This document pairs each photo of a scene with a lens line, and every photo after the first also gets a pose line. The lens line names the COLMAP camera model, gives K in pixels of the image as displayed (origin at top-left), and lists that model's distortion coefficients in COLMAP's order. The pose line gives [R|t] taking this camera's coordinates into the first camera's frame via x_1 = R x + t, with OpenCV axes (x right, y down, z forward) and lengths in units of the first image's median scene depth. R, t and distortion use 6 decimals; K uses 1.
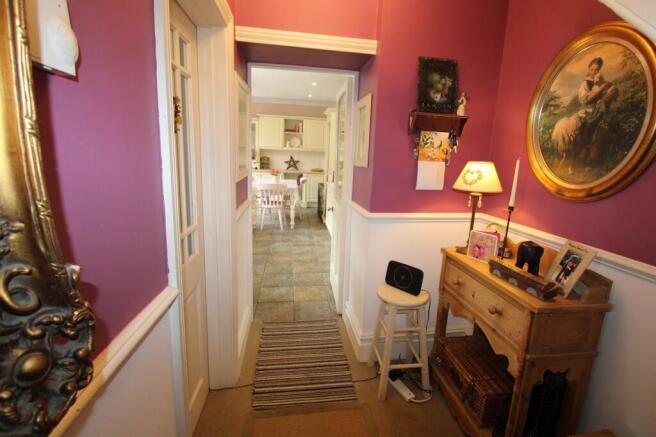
lens RADIAL K [[304.1, 0, 331.1], [0, 304.1, 210.5], [0, 0, 1]] dist [-0.002633, -0.011619]
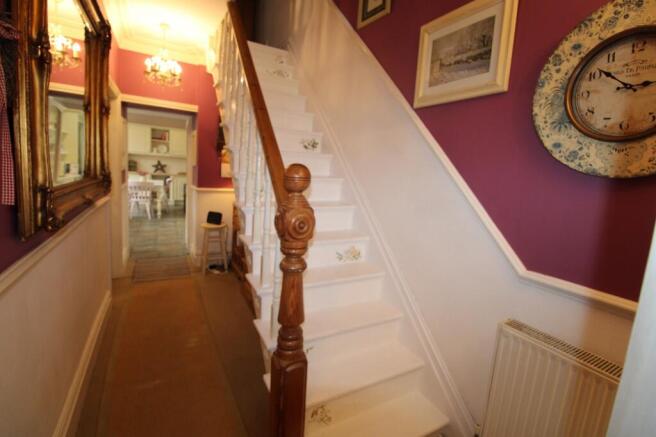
lens RADIAL K [[304.1, 0, 331.1], [0, 304.1, 210.5], [0, 0, 1]] dist [-0.002633, -0.011619]
pose [[0.930187, -0.018595, 0.366614, 0.064487], [0.030069, 0.999220, -0.025611, 0.072512], [-0.365852, 0.034847, 0.930021, -0.370432]]
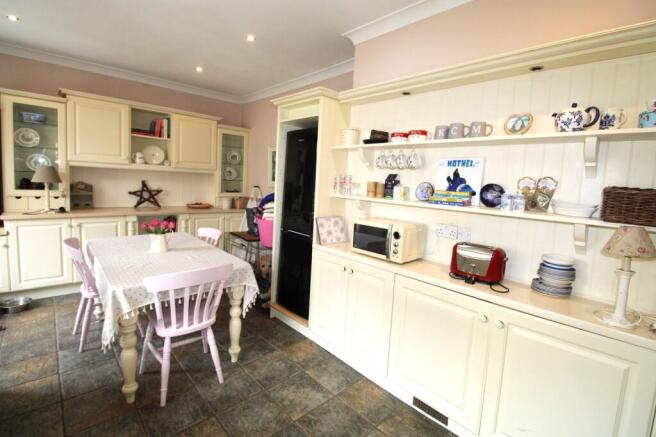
lens RADIAL K [[304.1, 0, 331.1], [0, 304.1, 210.5], [0, 0, 1]] dist [-0.002633, -0.011619]
pose [[0.808939, -0.054451, 0.585365, -0.227627], [0.087209, 0.995800, -0.027888, -0.111963], [-0.581388, 0.073609, 0.810290, 0.515651]]
